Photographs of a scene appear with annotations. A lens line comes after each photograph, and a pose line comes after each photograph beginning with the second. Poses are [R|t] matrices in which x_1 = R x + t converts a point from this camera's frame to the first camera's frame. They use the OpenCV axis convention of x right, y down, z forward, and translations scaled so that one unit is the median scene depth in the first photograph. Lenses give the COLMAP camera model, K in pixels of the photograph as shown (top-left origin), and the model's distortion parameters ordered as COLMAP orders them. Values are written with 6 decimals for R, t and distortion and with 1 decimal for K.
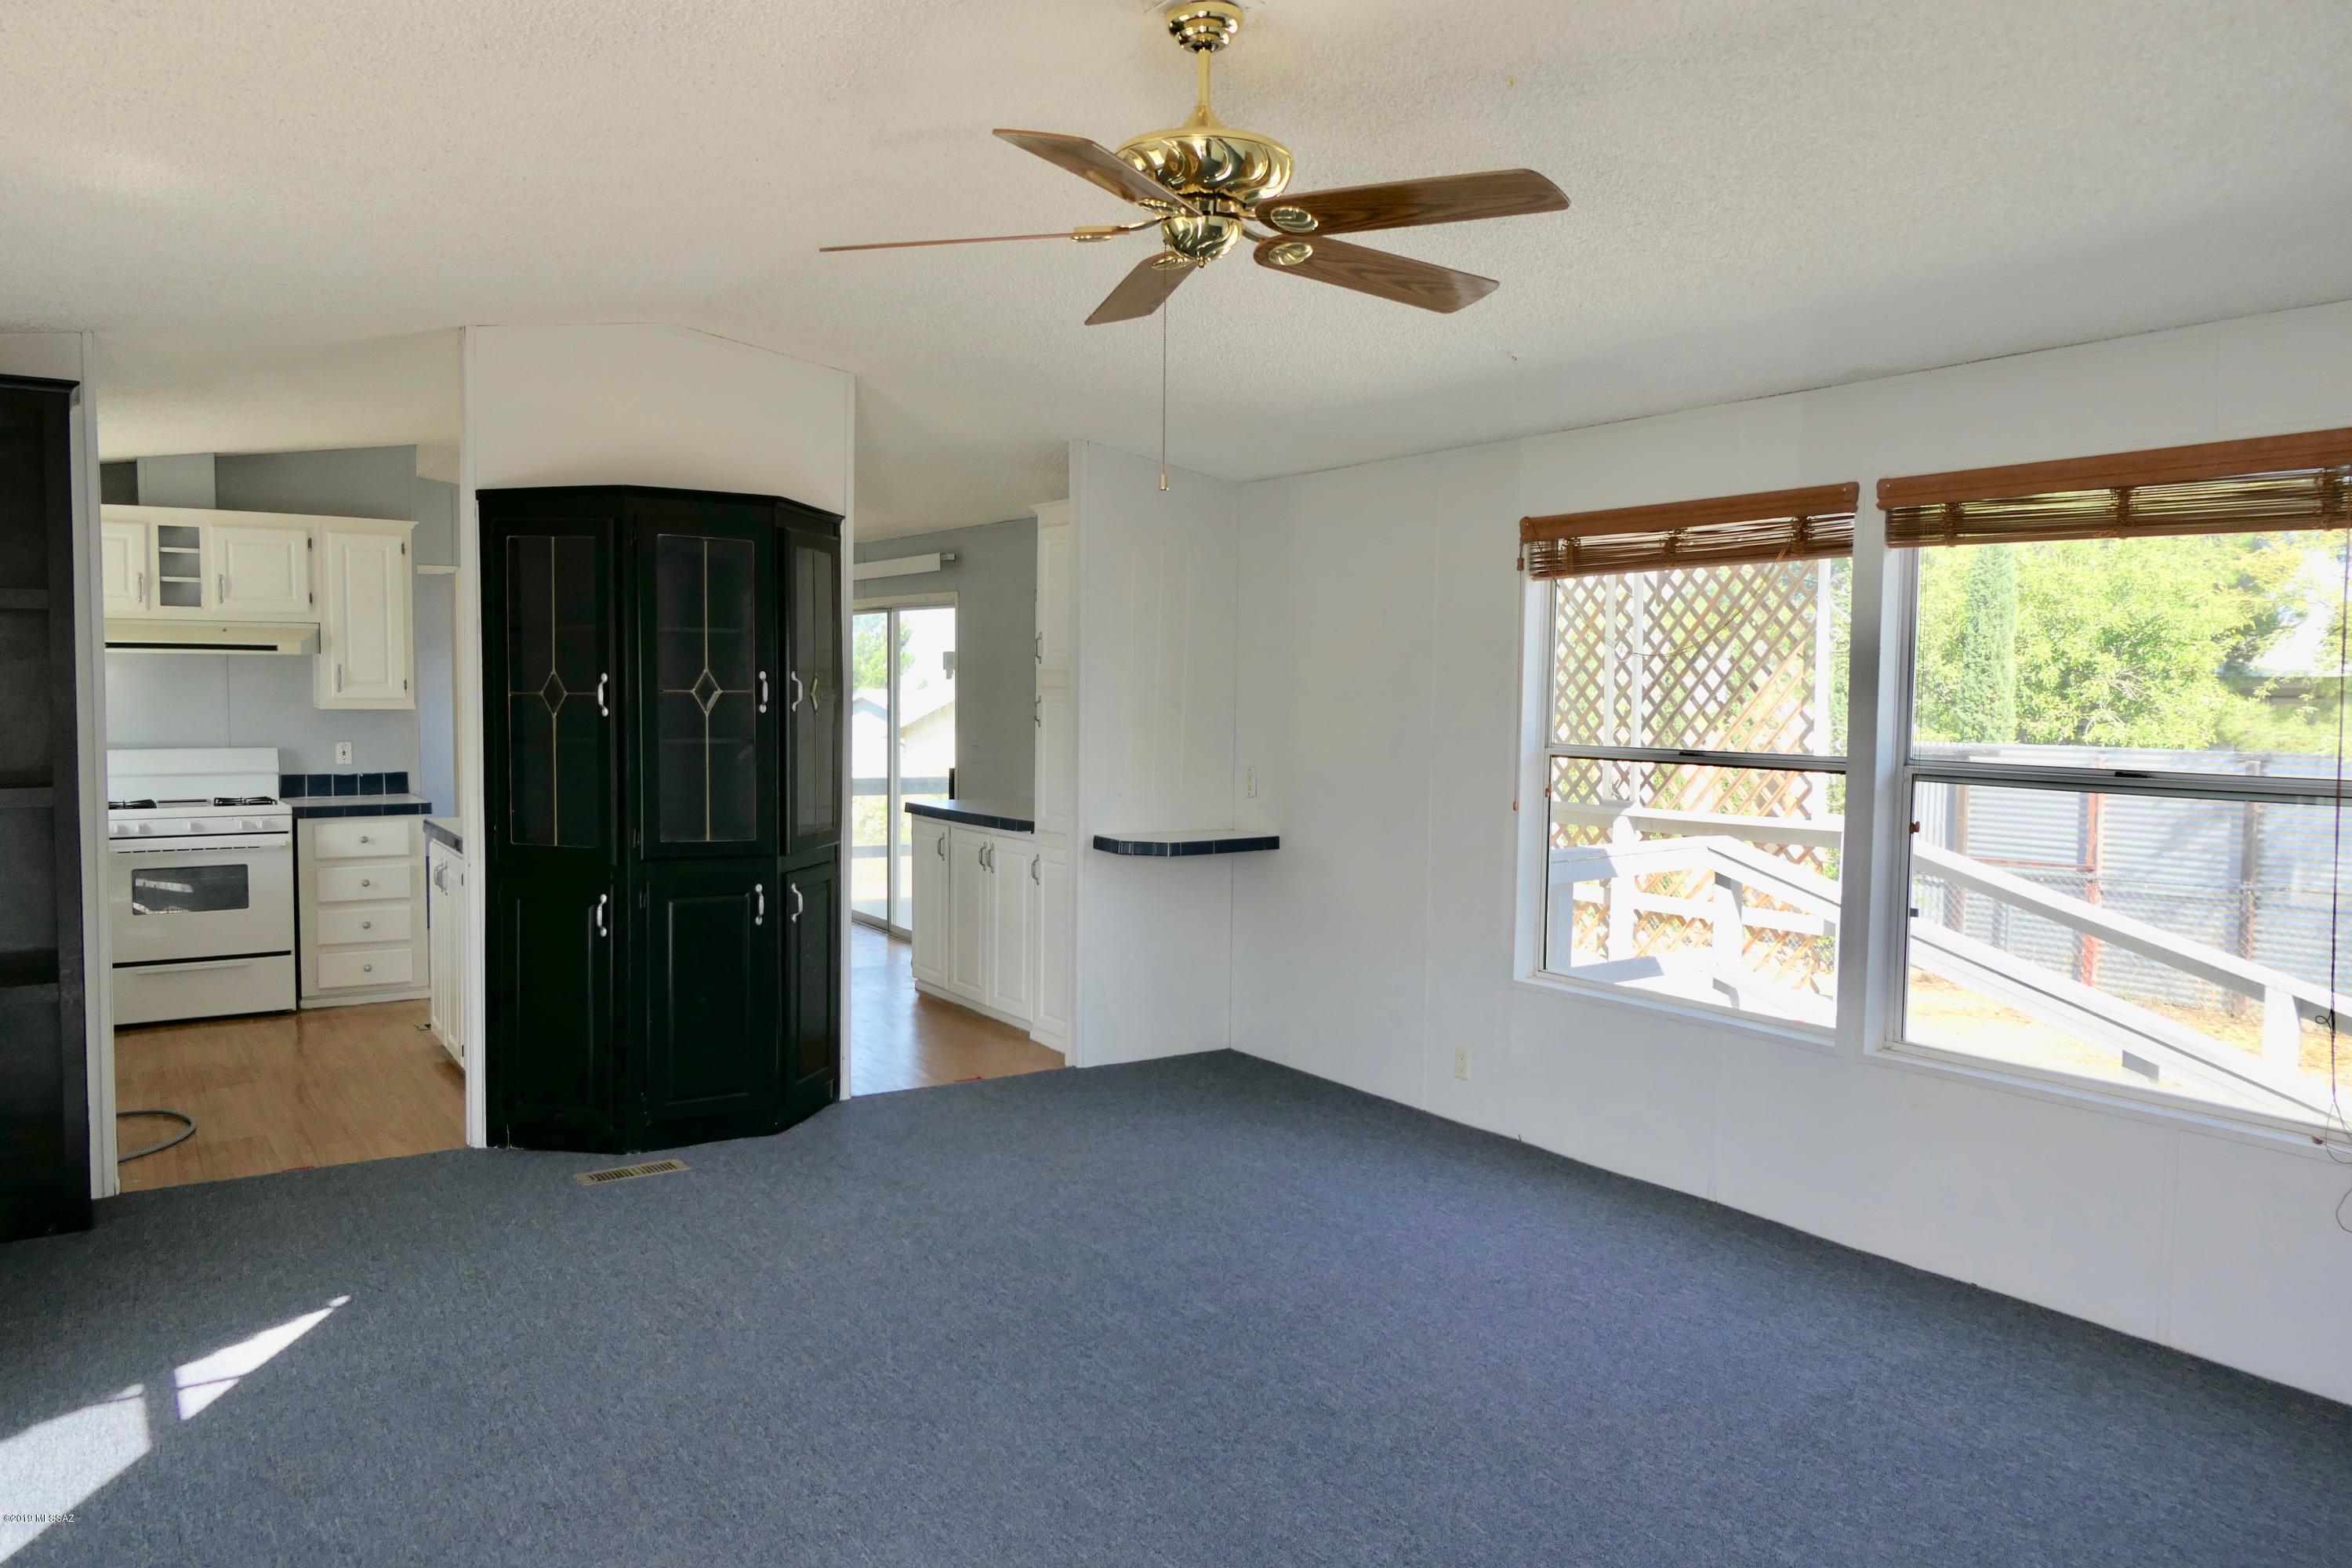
lens RADIAL K [[1625.2, 0, 1176.0], [0, 1625.2, 784.0], [0, 0, 1]] dist [-0.008996, 0.002233]
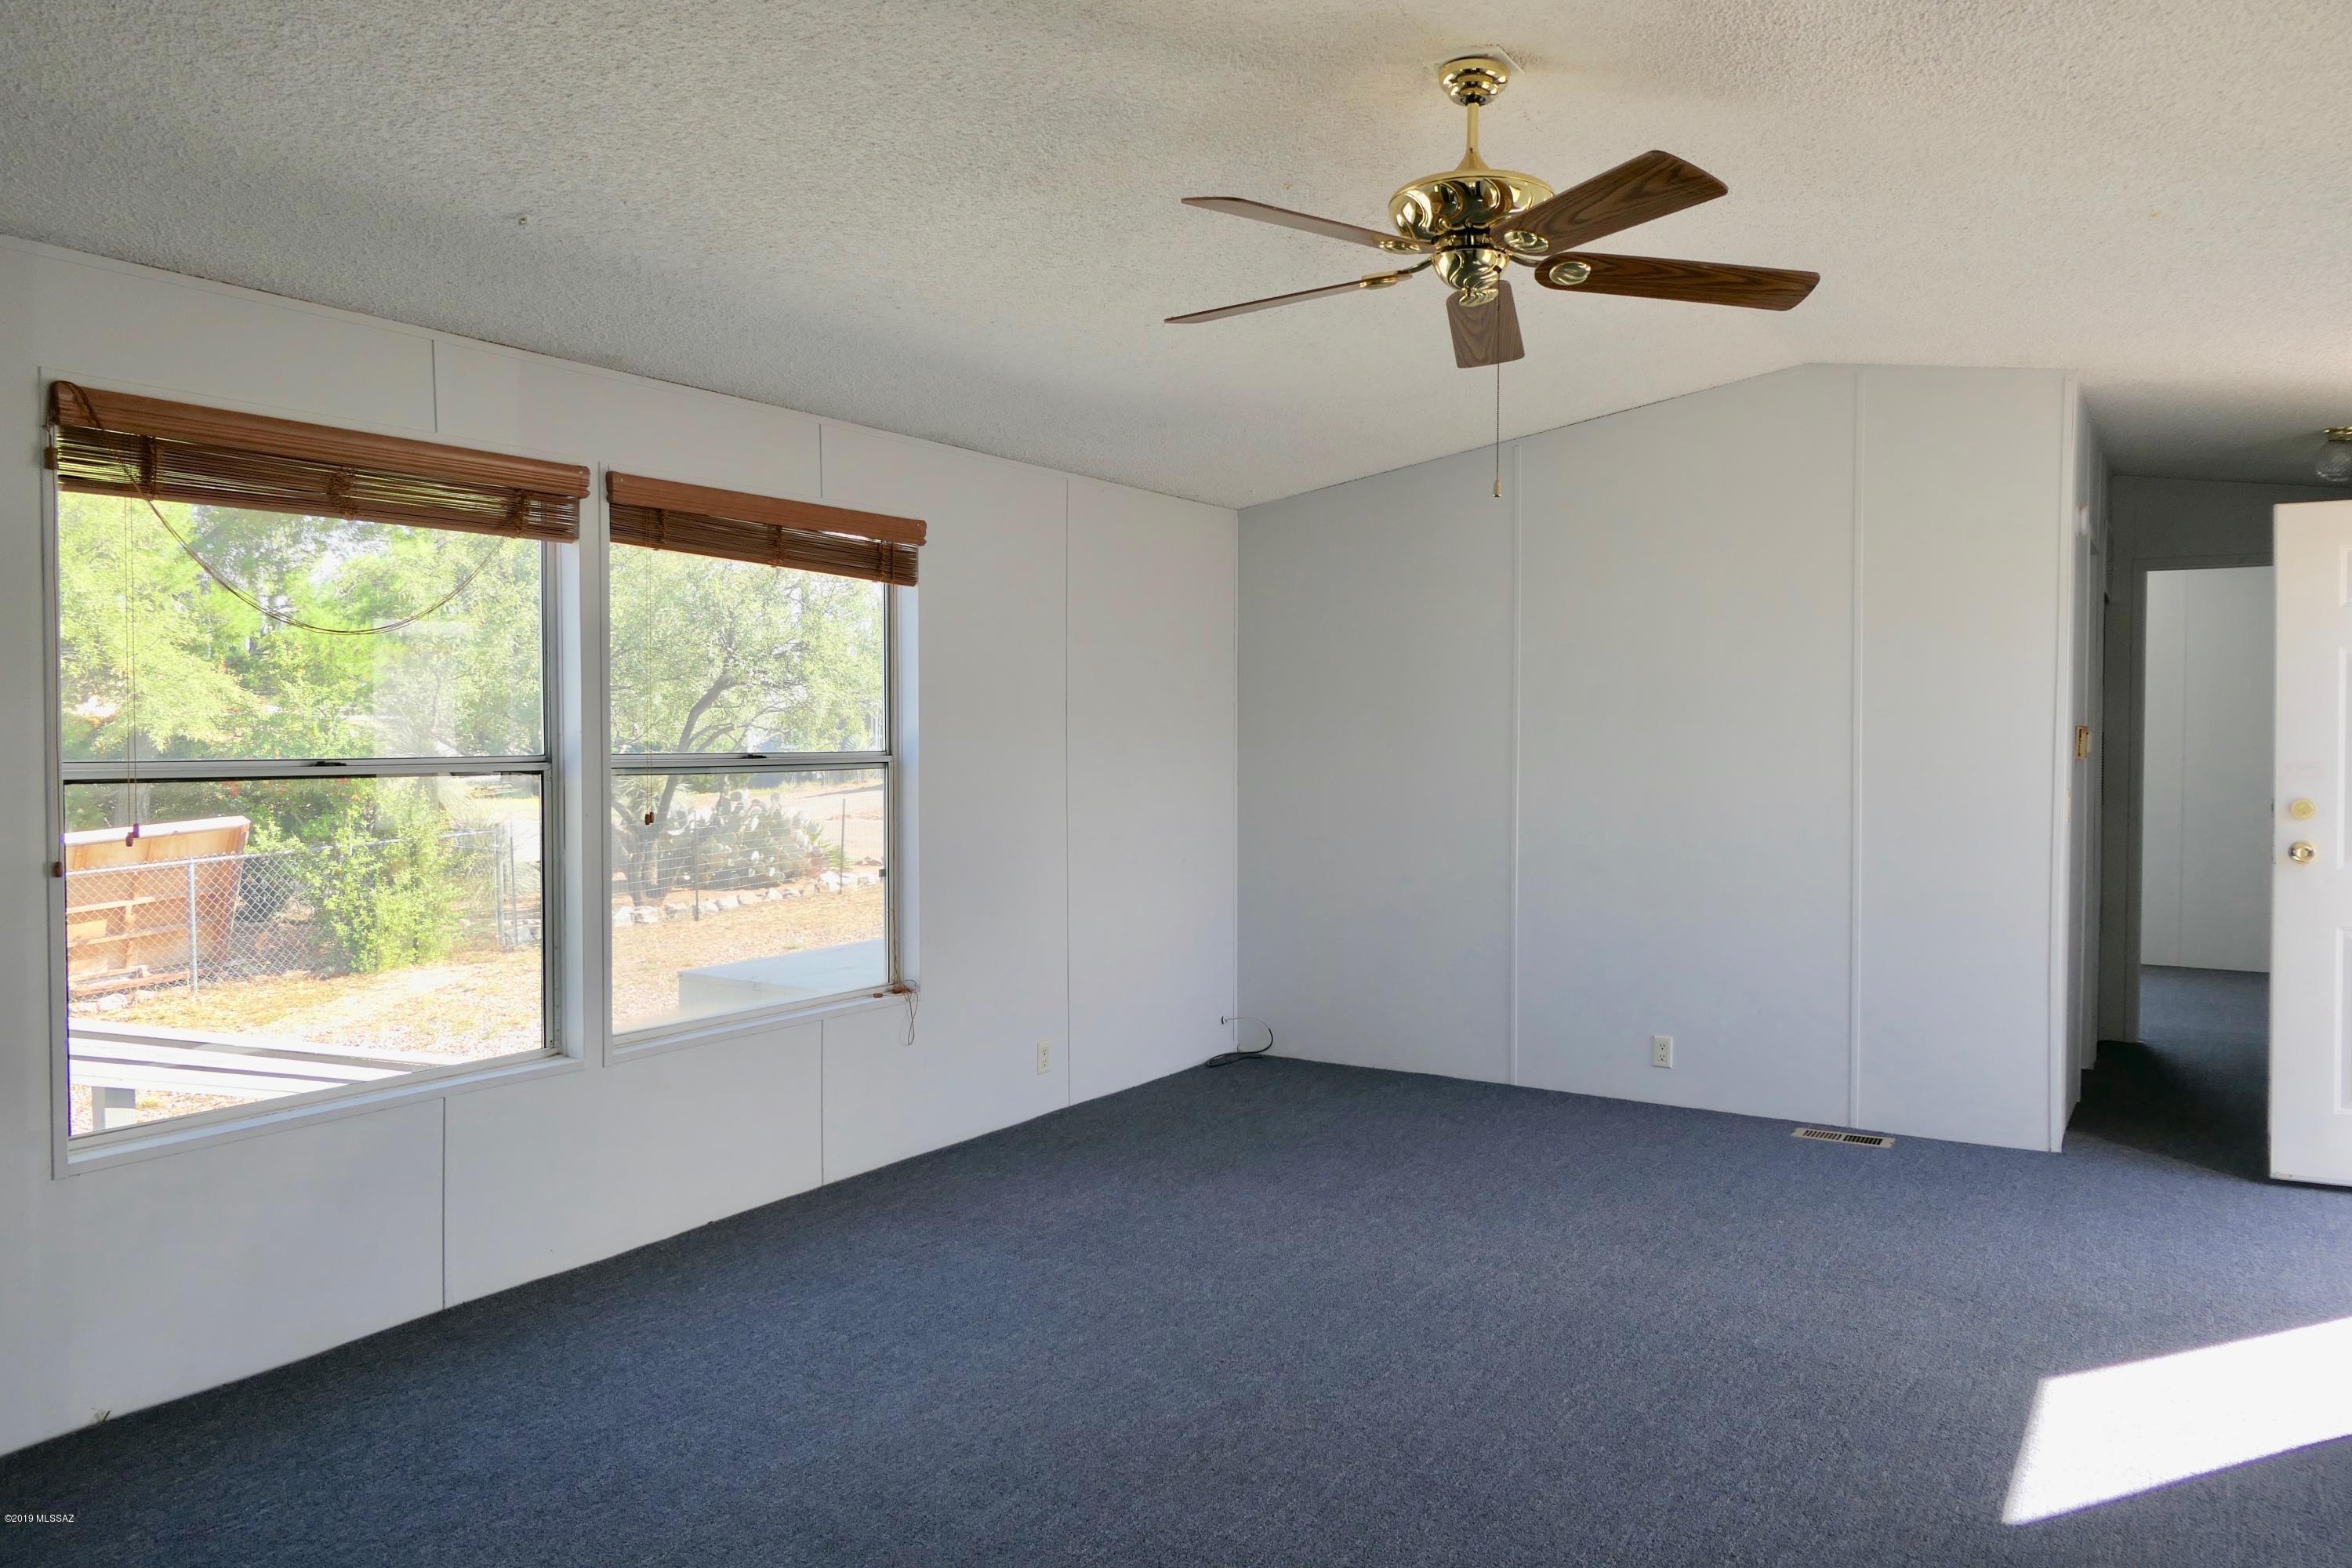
lens RADIAL K [[1625.2, 0, 1176.0], [0, 1625.2, 784.0], [0, 0, 1]] dist [-0.008996, 0.002233]
pose [[-0.390880, -0.045910, 0.919296, -0.600479], [0.049014, 0.996300, 0.070596, -0.049472], [-0.919136, 0.072653, -0.387184, 1.052038]]
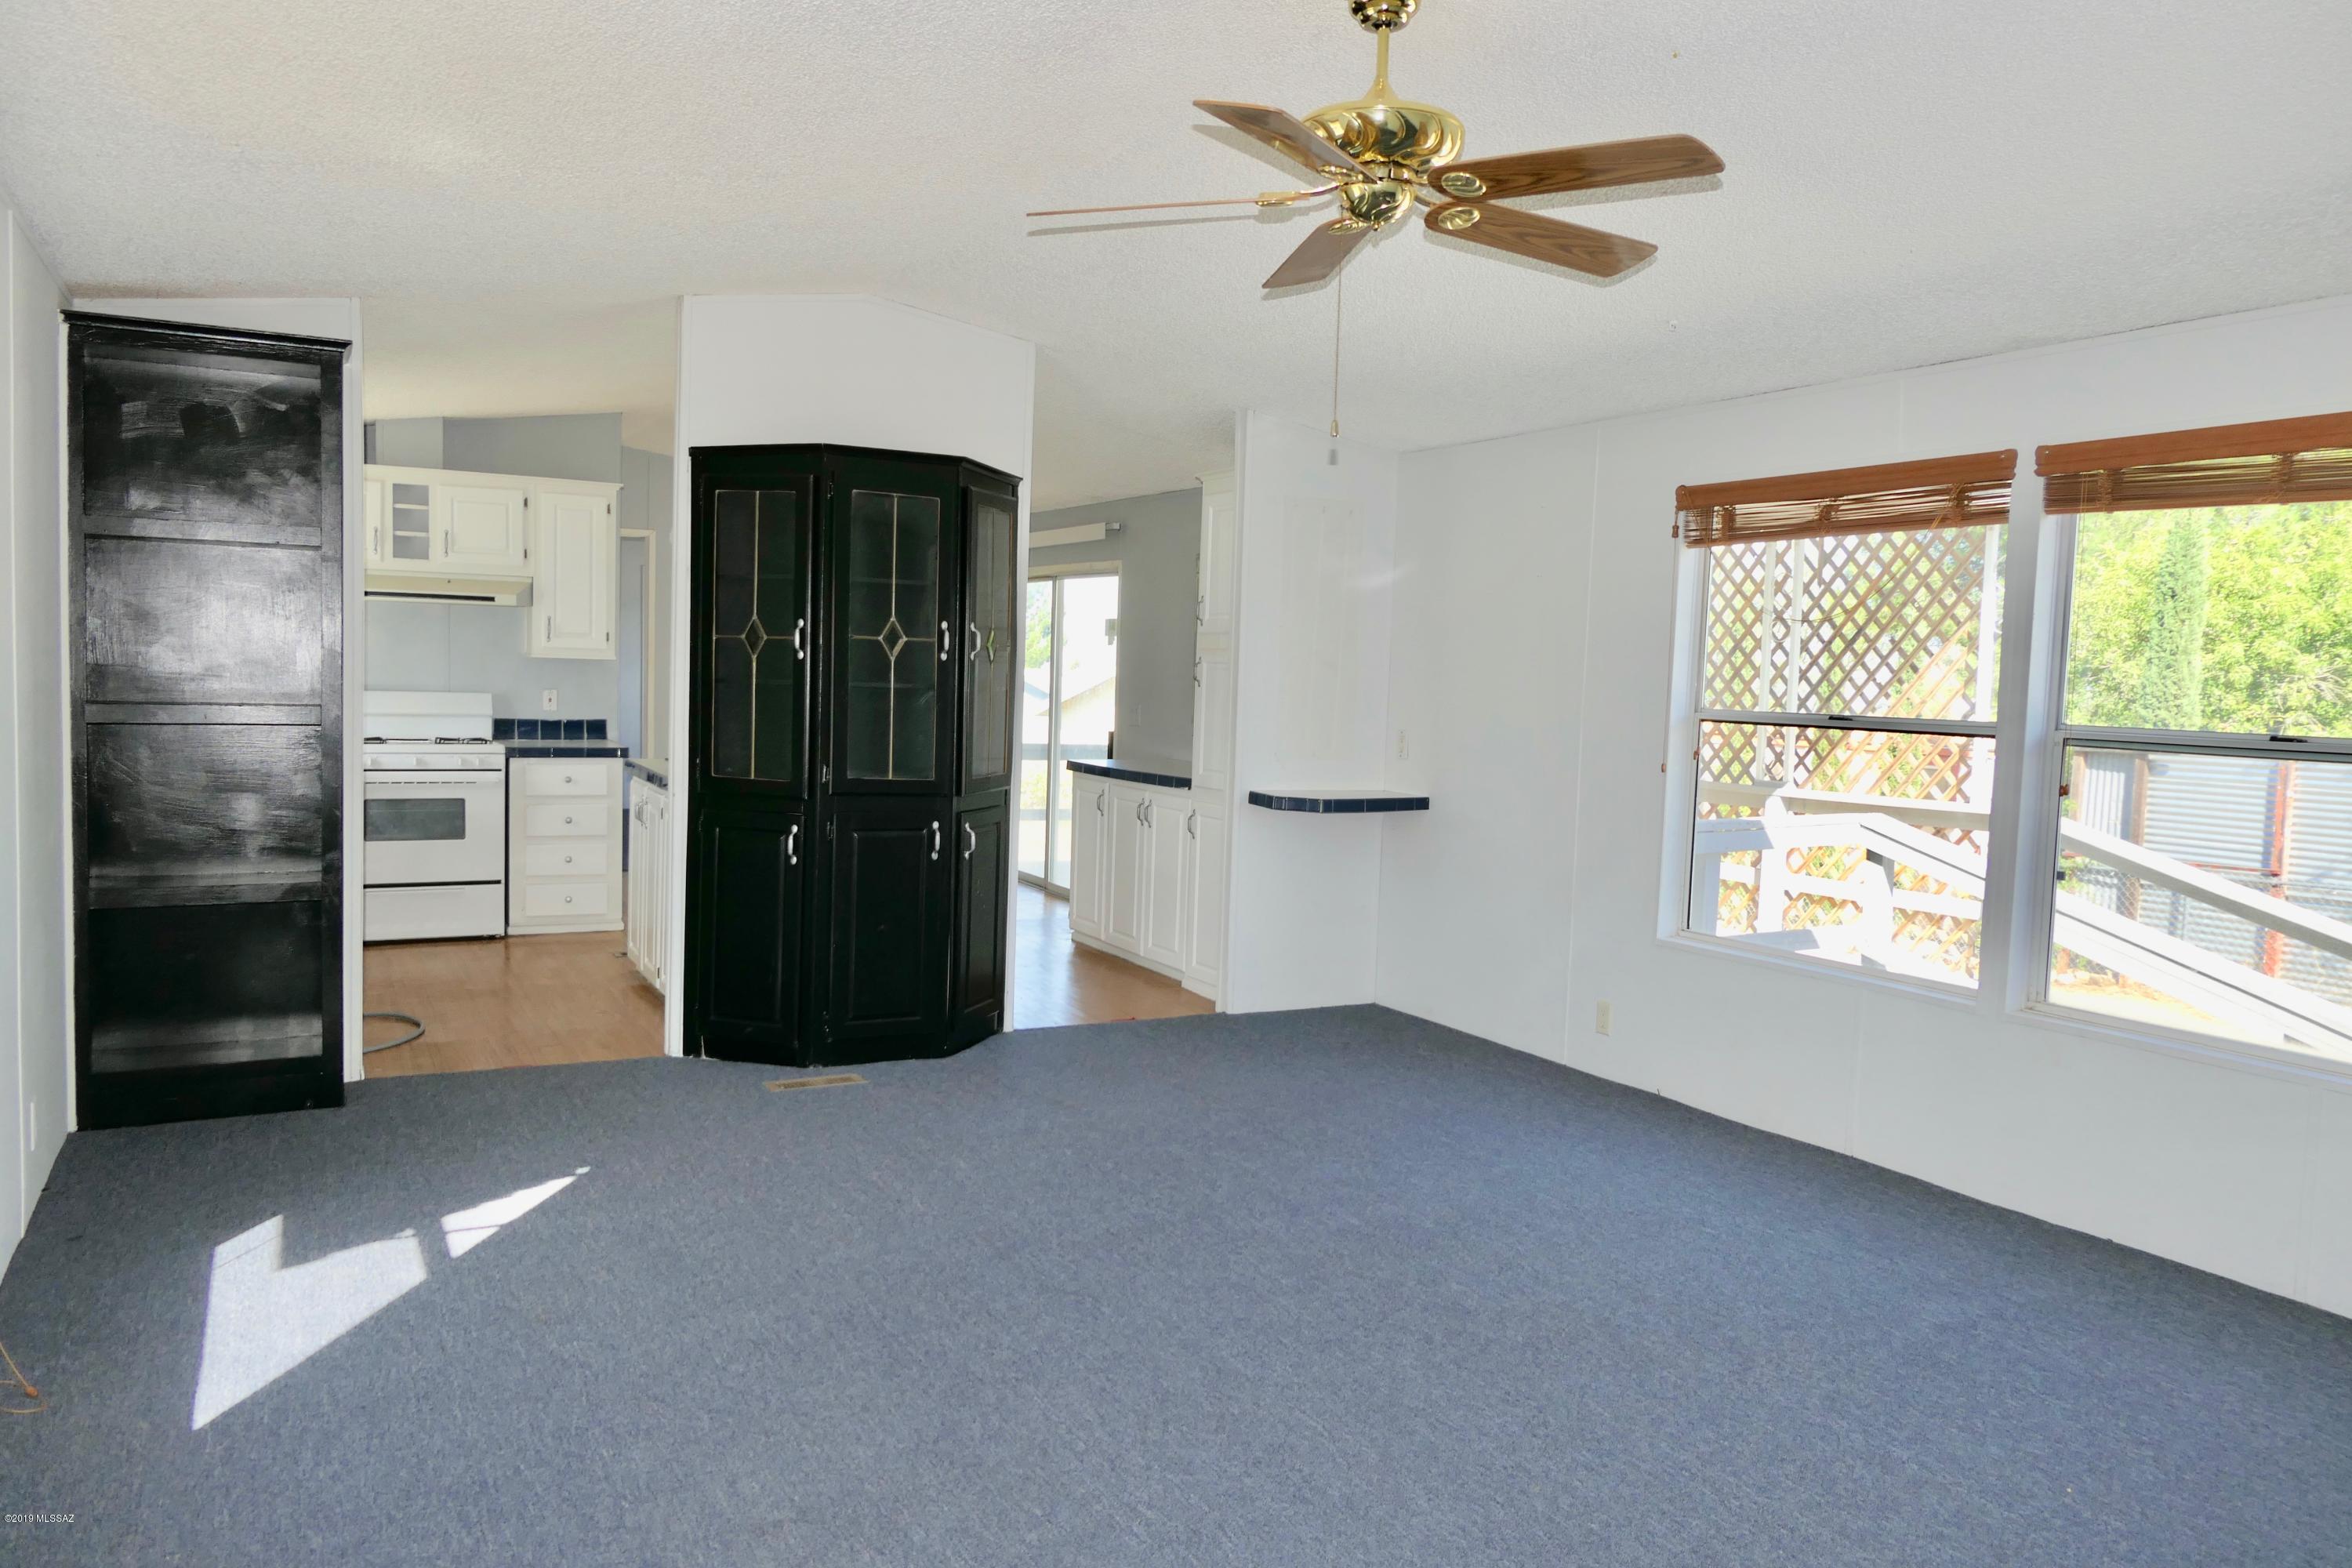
lens RADIAL K [[1627.3, 0, 1176.0], [0, 1627.3, 784.0], [0, 0, 1]] dist [-0.005880, -0.000666]
pose [[0.995677, 0.027069, -0.088856, -0.006634], [-0.026454, 0.999617, 0.008086, 0.028586], [0.089041, -0.005701, 0.996012, -0.058359]]
